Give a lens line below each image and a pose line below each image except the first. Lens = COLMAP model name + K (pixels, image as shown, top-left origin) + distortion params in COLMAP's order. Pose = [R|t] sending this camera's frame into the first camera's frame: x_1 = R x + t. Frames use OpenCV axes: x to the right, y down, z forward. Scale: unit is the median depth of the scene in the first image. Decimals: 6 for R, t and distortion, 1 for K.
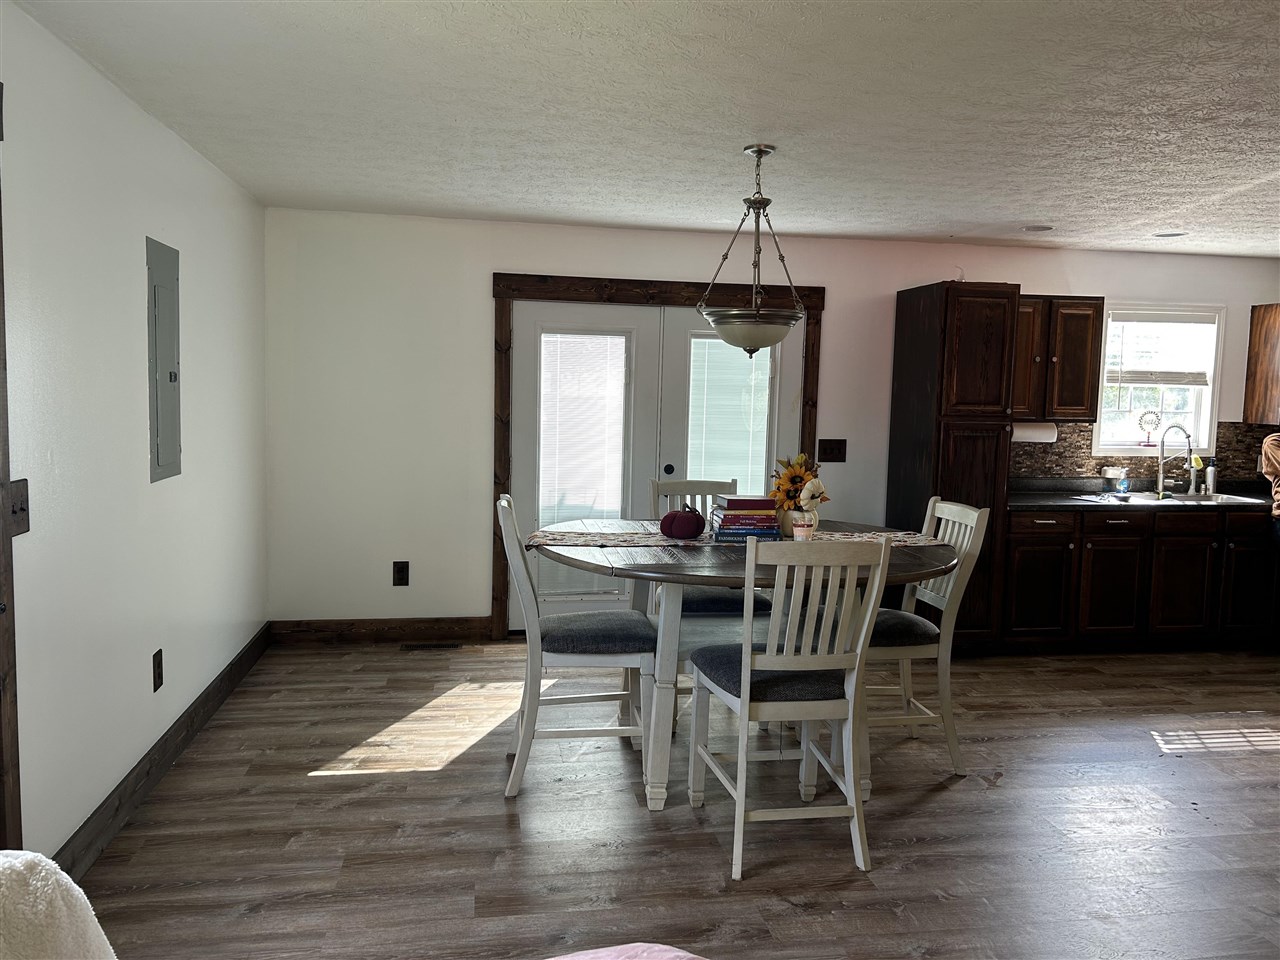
lens RADIAL K [[962.2, 0, 641.0], [0, 962.2, 472.5], [0, 0, 1]] dist [0.044841, -0.053287]
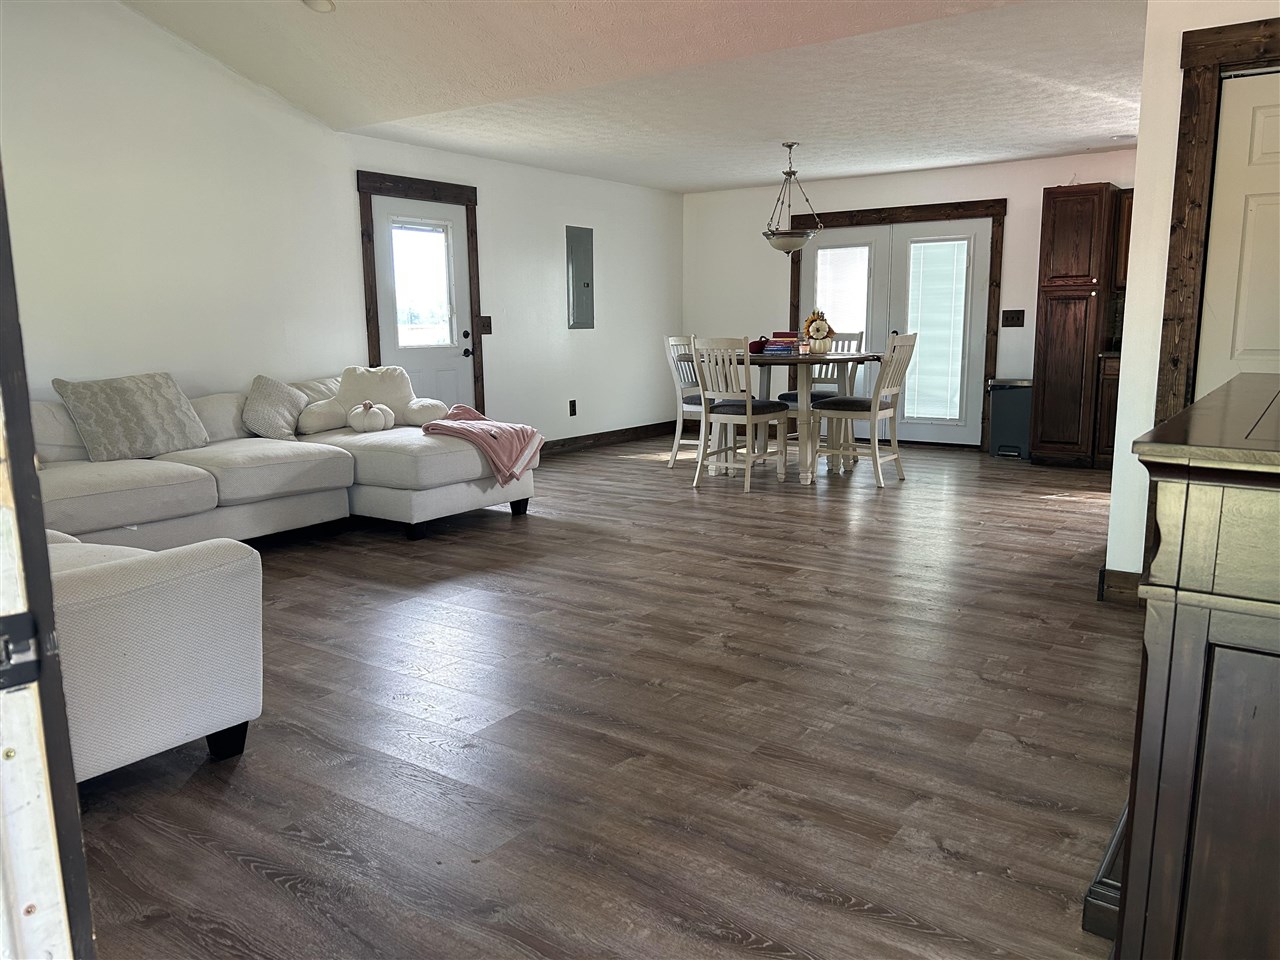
lens RADIAL K [[962.2, 0, 663.5], [0, 962.2, 489.2], [0, 0, 1]] dist [0.044841, -0.053287]
pose [[0.729161, 0.090538, -0.678327, 0.840577], [-0.029200, 0.994423, 0.101341, 0.099932], [0.683719, -0.054087, 0.727738, -0.382907]]
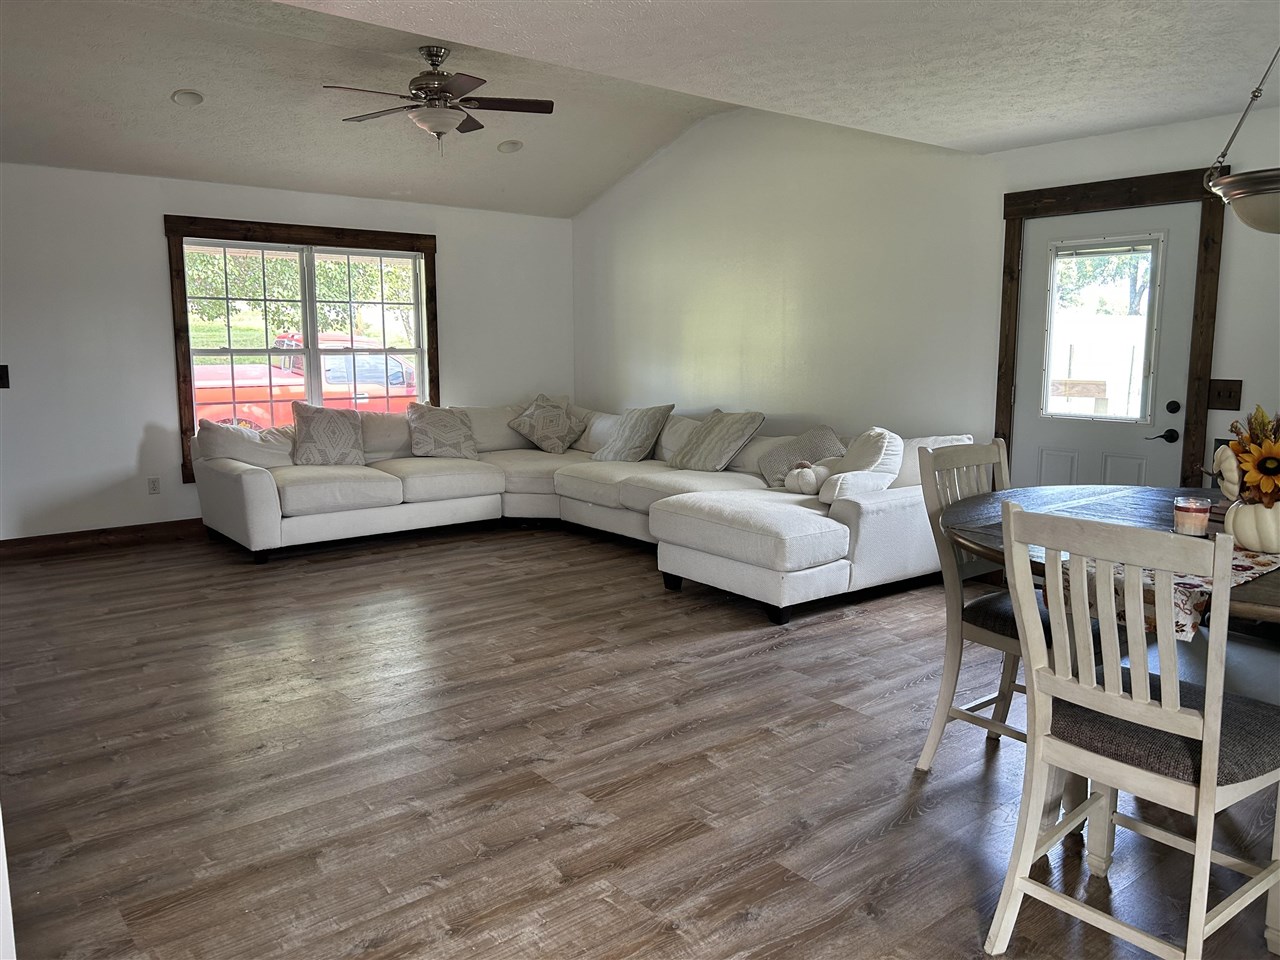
lens RADIAL K [[962.2, 0, 640.5], [0, 962.2, 469.8], [0, 0, 1]] dist [0.044841, -0.053287]
pose [[-0.867250, 0.046409, -0.495705, 0.536376], [-0.060380, 0.978493, 0.197245, -0.054109], [0.494198, 0.200992, -0.845796, 0.904099]]
